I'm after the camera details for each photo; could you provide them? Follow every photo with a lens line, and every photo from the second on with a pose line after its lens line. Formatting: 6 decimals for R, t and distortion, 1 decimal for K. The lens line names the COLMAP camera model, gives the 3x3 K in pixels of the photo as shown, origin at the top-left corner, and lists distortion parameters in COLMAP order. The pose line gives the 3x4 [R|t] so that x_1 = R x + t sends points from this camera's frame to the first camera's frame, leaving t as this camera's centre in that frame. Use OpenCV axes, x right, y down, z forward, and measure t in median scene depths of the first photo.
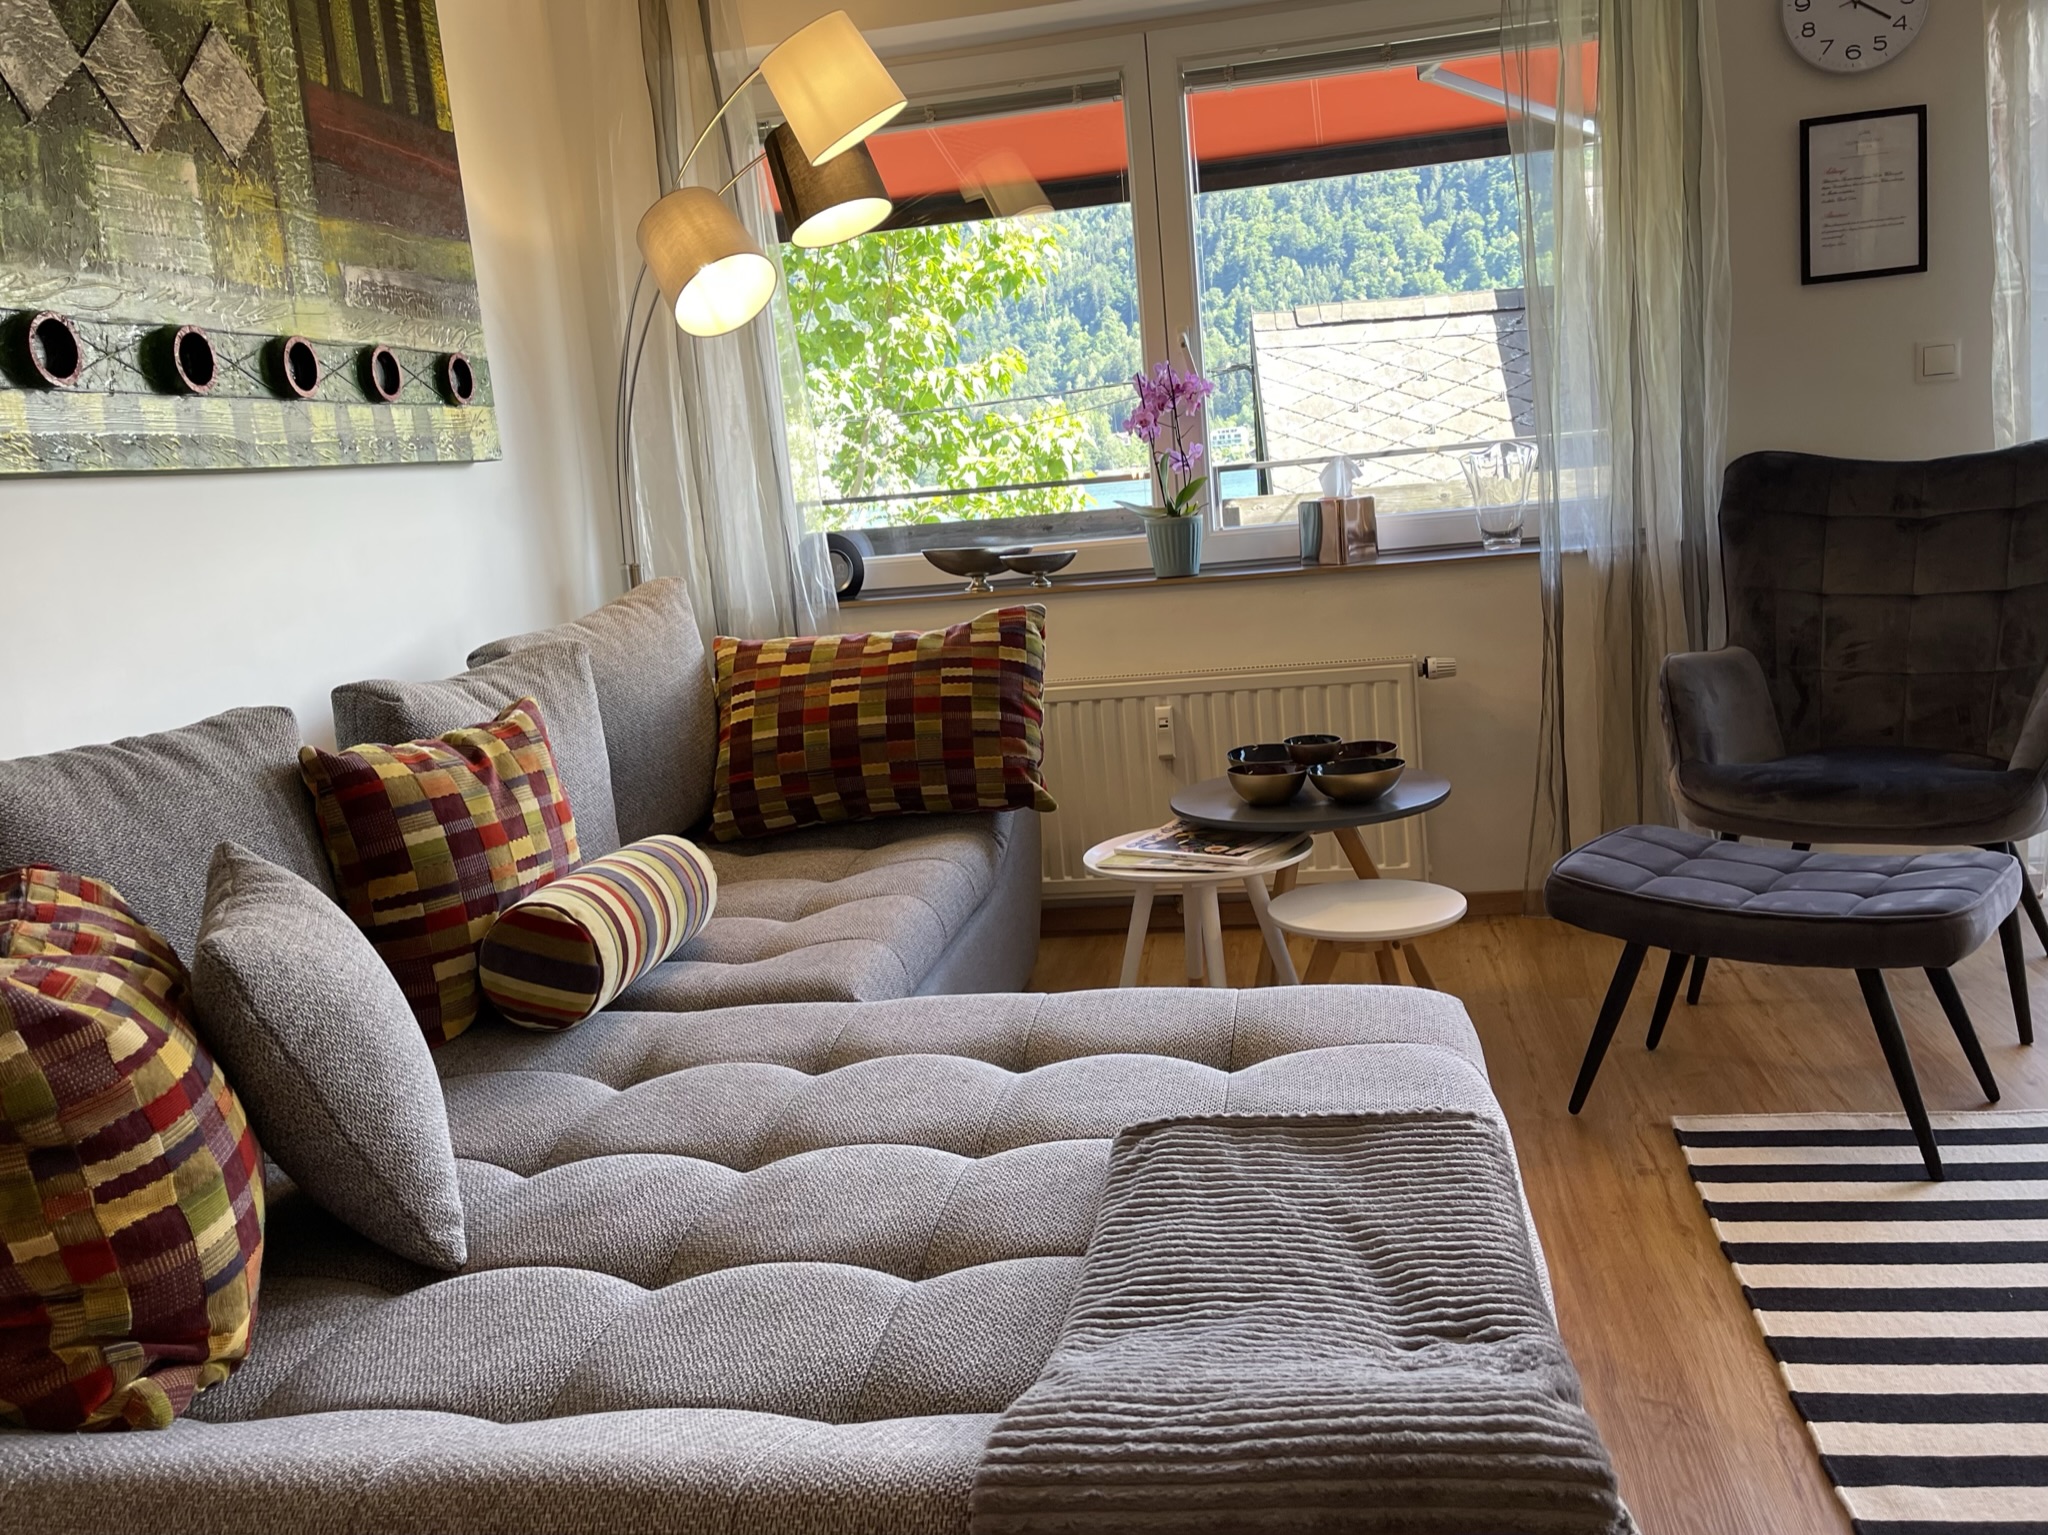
lens RADIAL K [[1741.0, 0, 985.5], [0, 1741.0, 769.4], [0, 0, 1]] dist [0.046442, -0.046938]
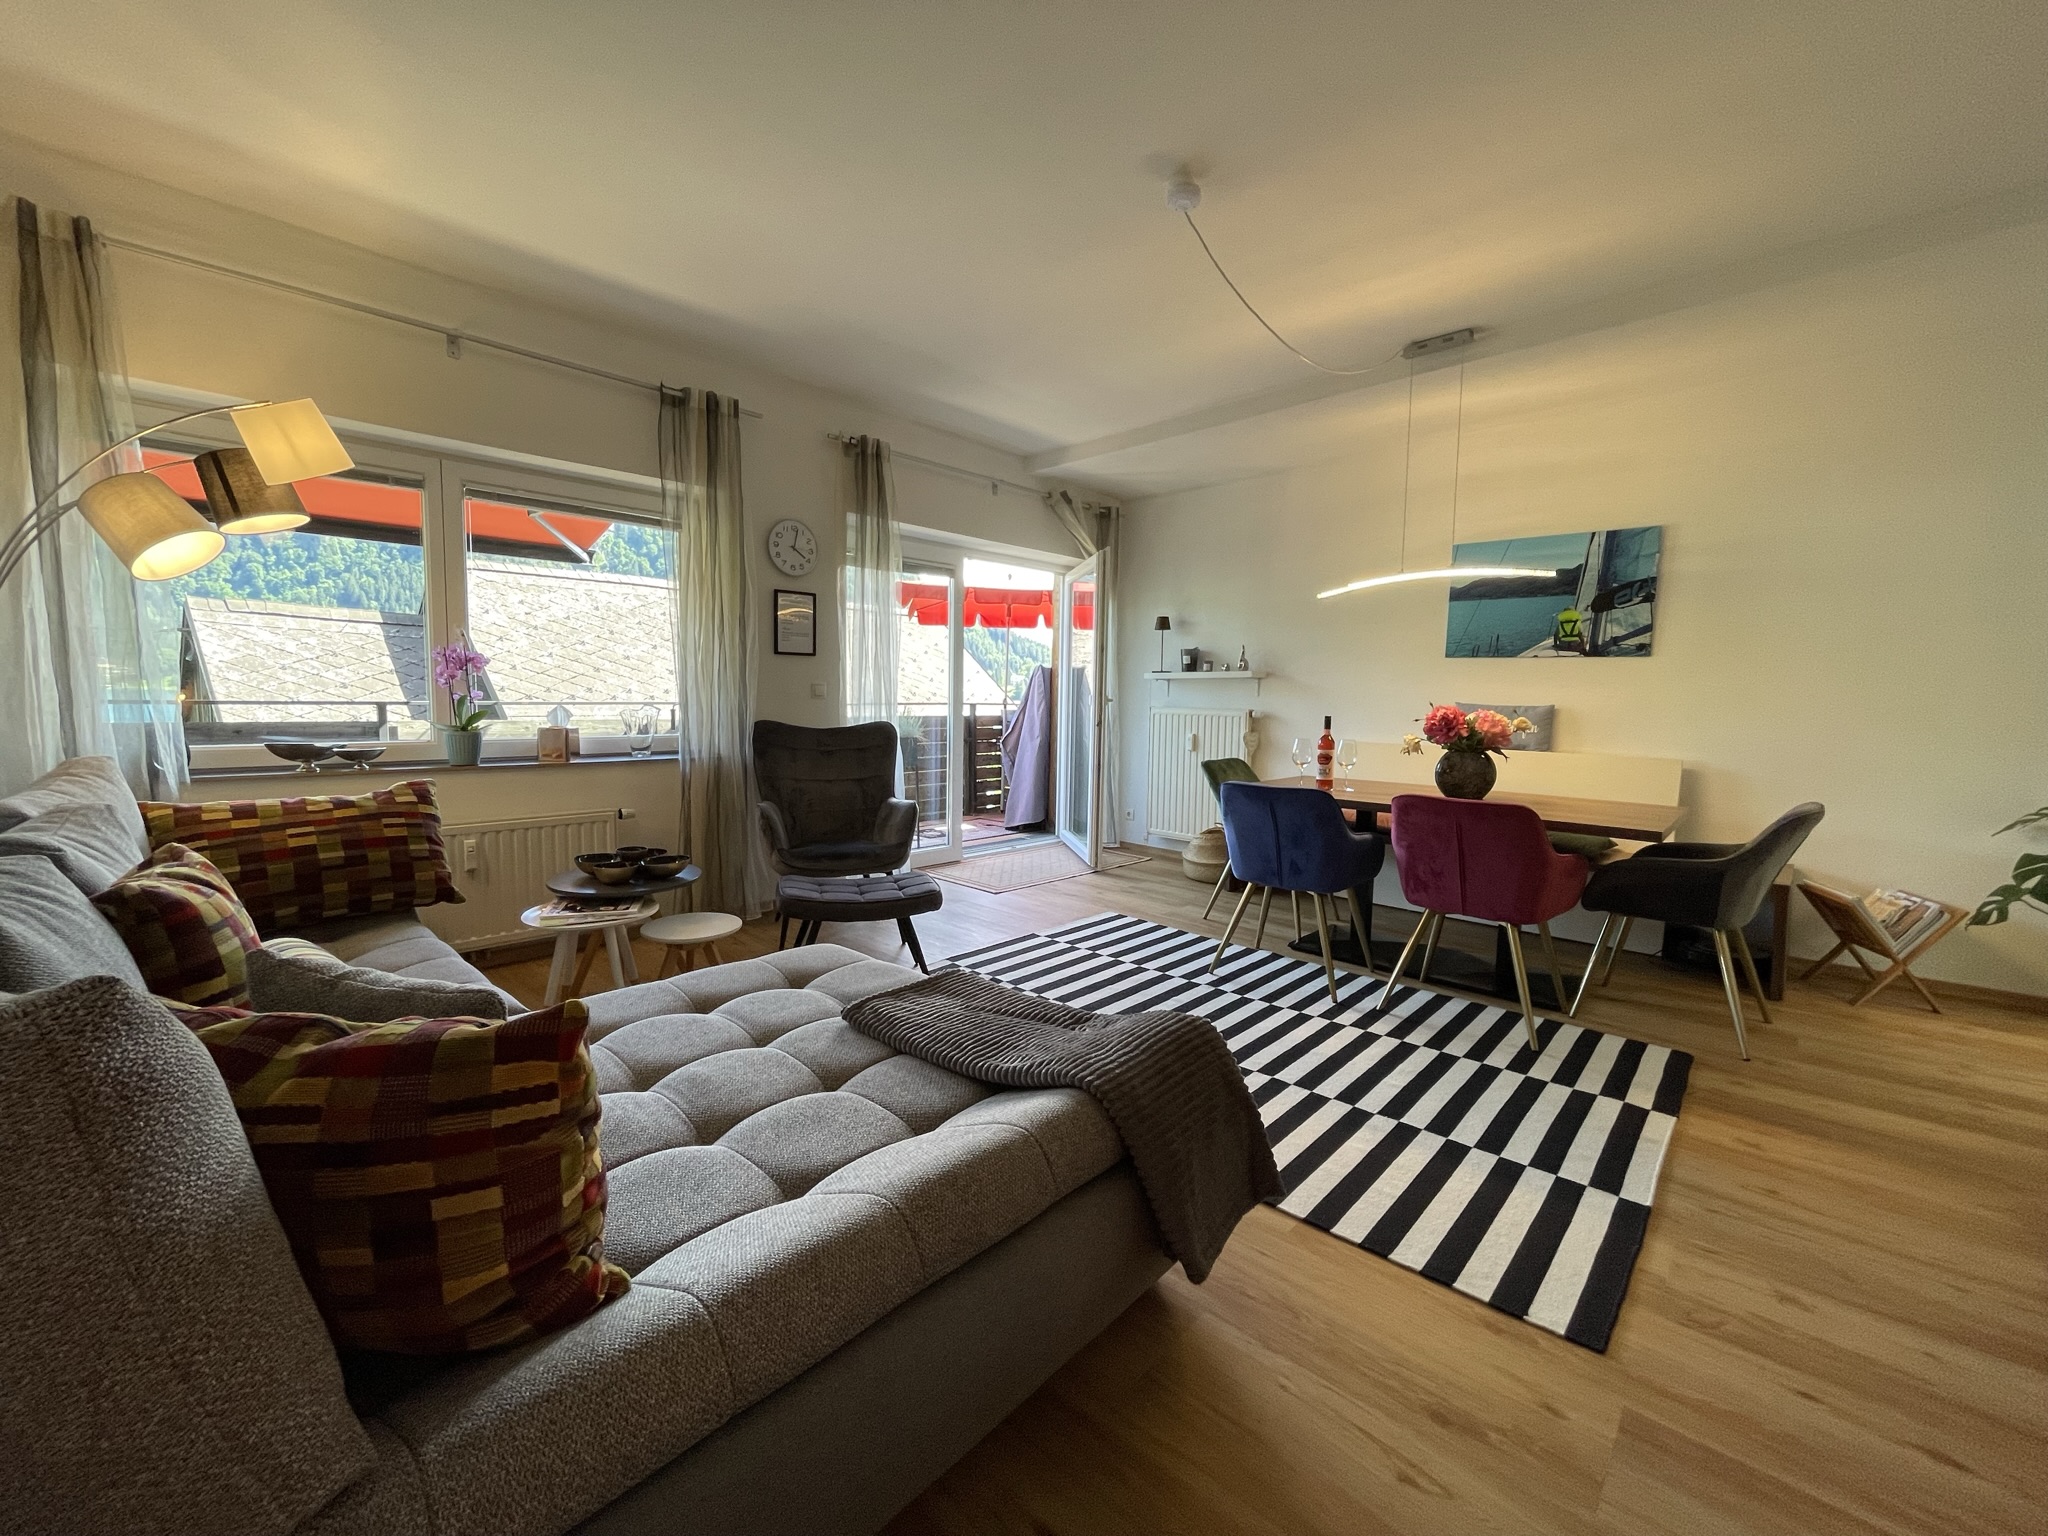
lens RADIAL K [[852.3, 0, 1018.1], [0, 852.3, 766.8], [0, 0, 1]] dist [-0.000820, 0.000365]
pose [[0.533926, 0.023787, 0.845196, -0.359935], [0.080052, 0.993692, -0.078536, 0.001499], [-0.841733, 0.109592, 0.528654, 0.103911]]
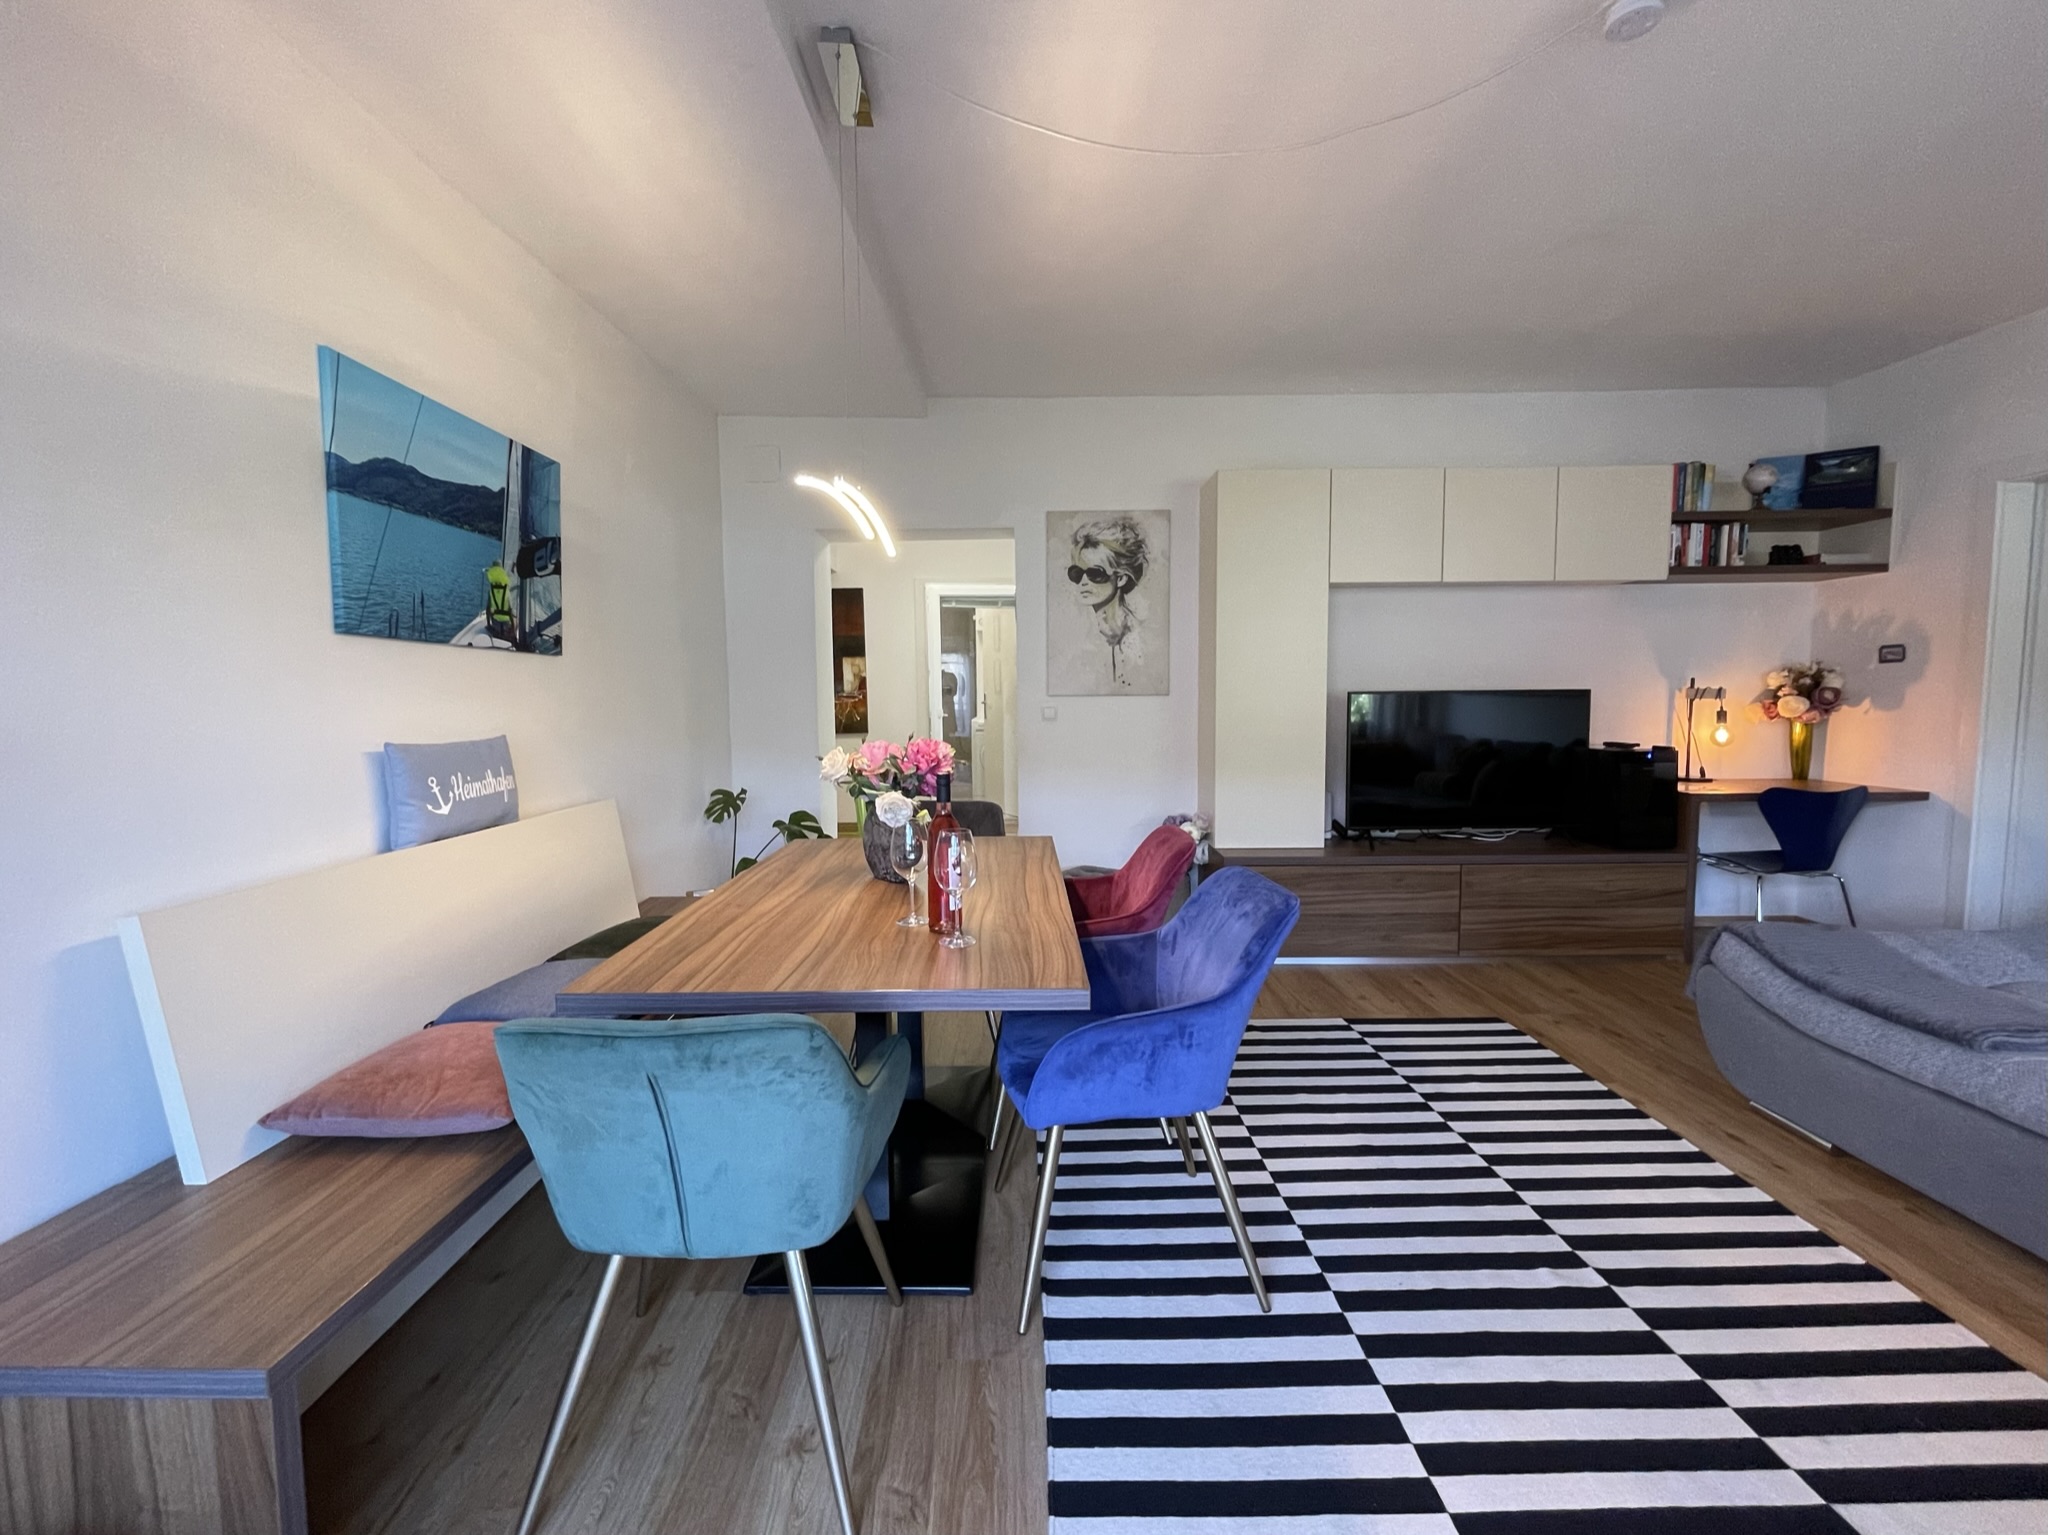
lens RADIAL K [[852.3, 0, 1028.1], [0, 852.3, 769.3], [0, 0, 1]] dist [-0.000820, 0.000365]
pose [[-0.979851, 0.109400, -0.167101, 0.786670], [0.062158, 0.962128, 0.265415, -0.248605], [0.189810, 0.249681, -0.949543, 0.821733]]
